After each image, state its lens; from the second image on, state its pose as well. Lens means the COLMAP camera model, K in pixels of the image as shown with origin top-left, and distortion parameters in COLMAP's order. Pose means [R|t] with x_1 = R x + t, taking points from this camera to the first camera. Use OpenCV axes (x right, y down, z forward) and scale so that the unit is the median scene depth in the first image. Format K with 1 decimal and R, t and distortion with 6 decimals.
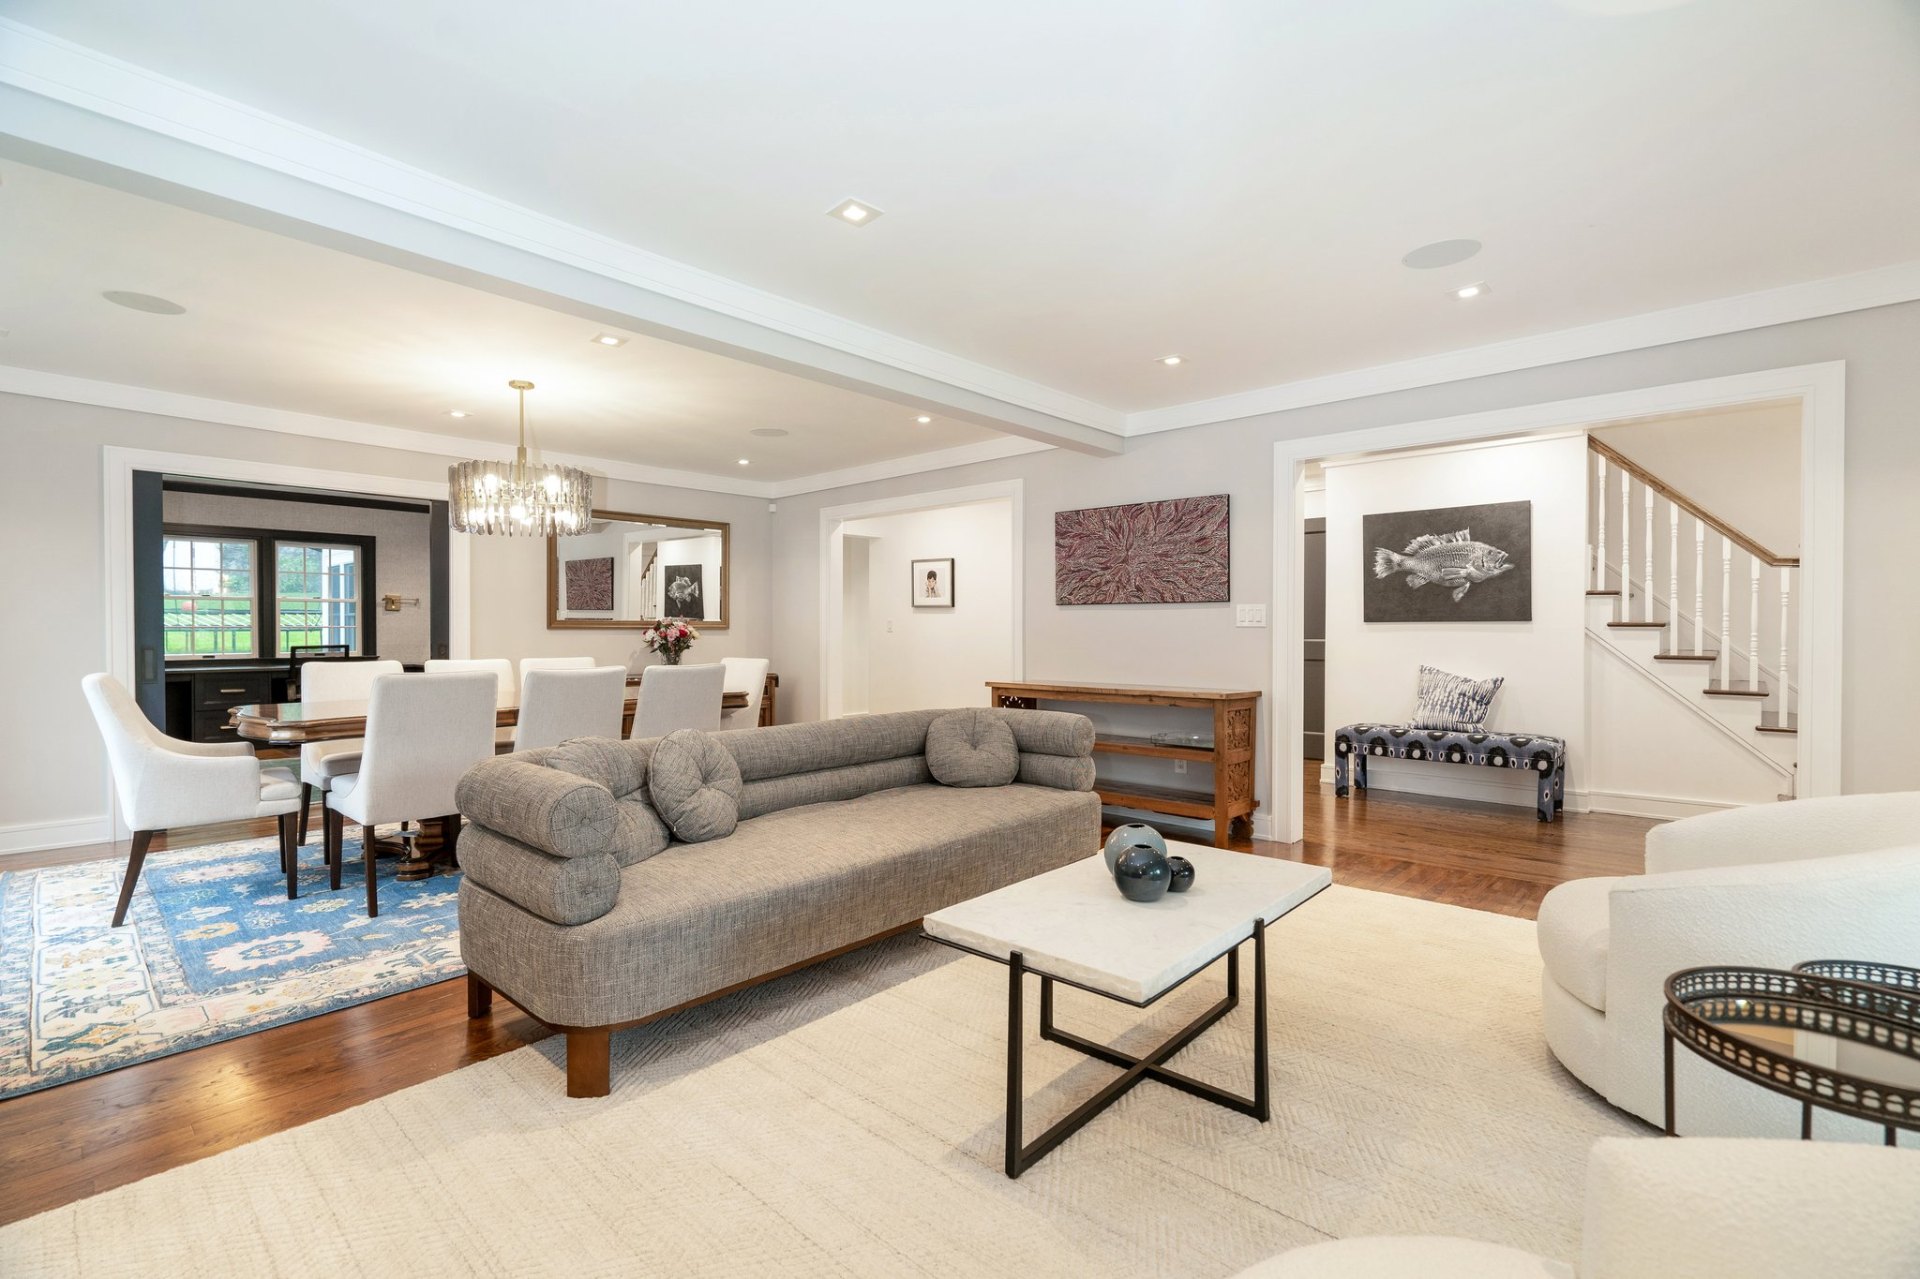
lens RADIAL K [[861.4, 0, 958.0], [0, 861.4, 635.0], [0, 0, 1]] dist [-0.001113, -0.000058]
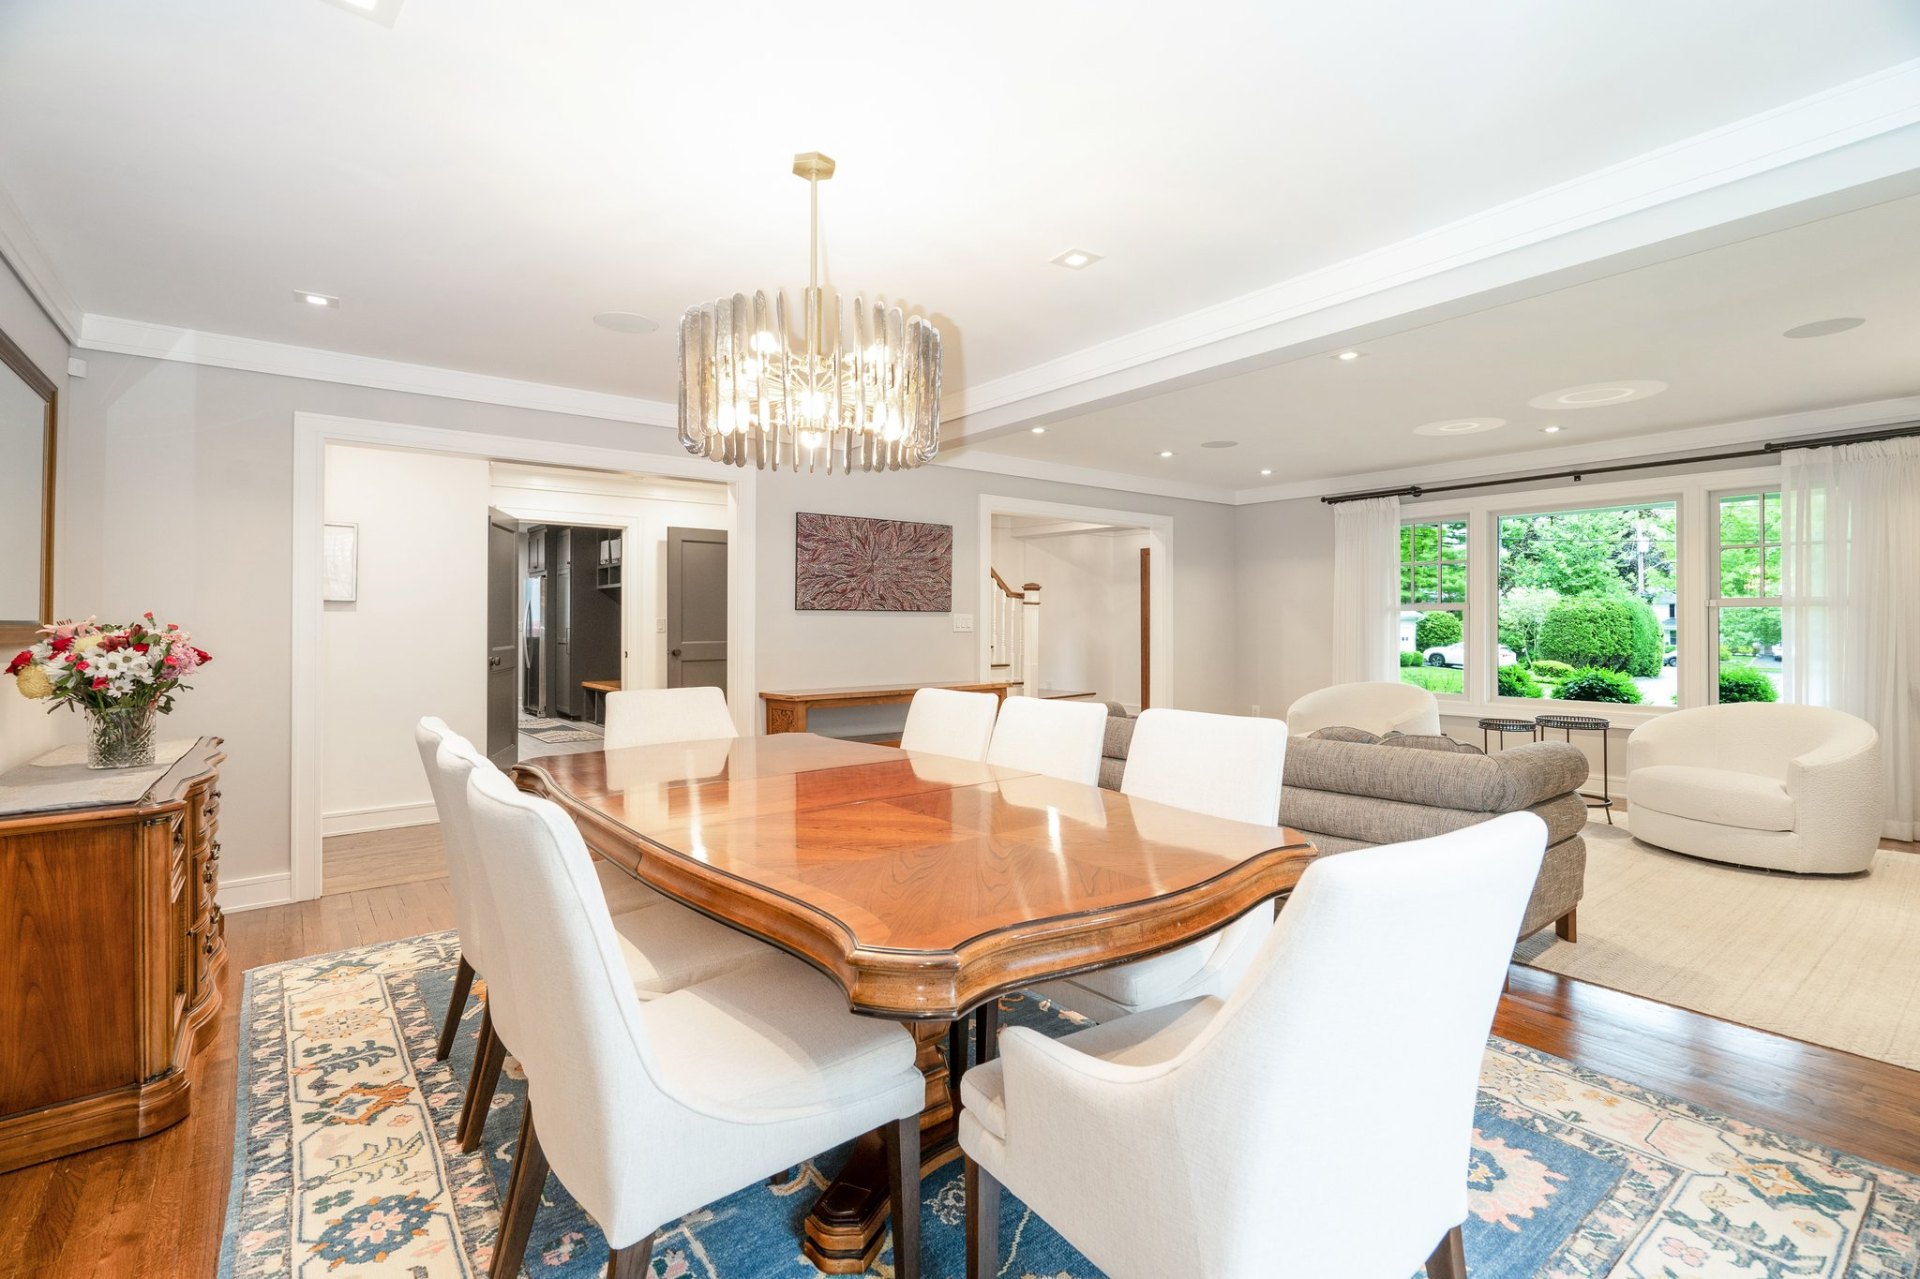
lens RADIAL K [[861.4, 0, 958.8], [0, 861.4, 627.3], [0, 0, 1]] dist [-0.001113, -0.000058]
pose [[0.165641, -0.006272, 0.986166, -0.912148], [0.009523, 0.999943, 0.004760, -0.021337], [-0.986140, 0.008603, 0.165691, 0.773166]]
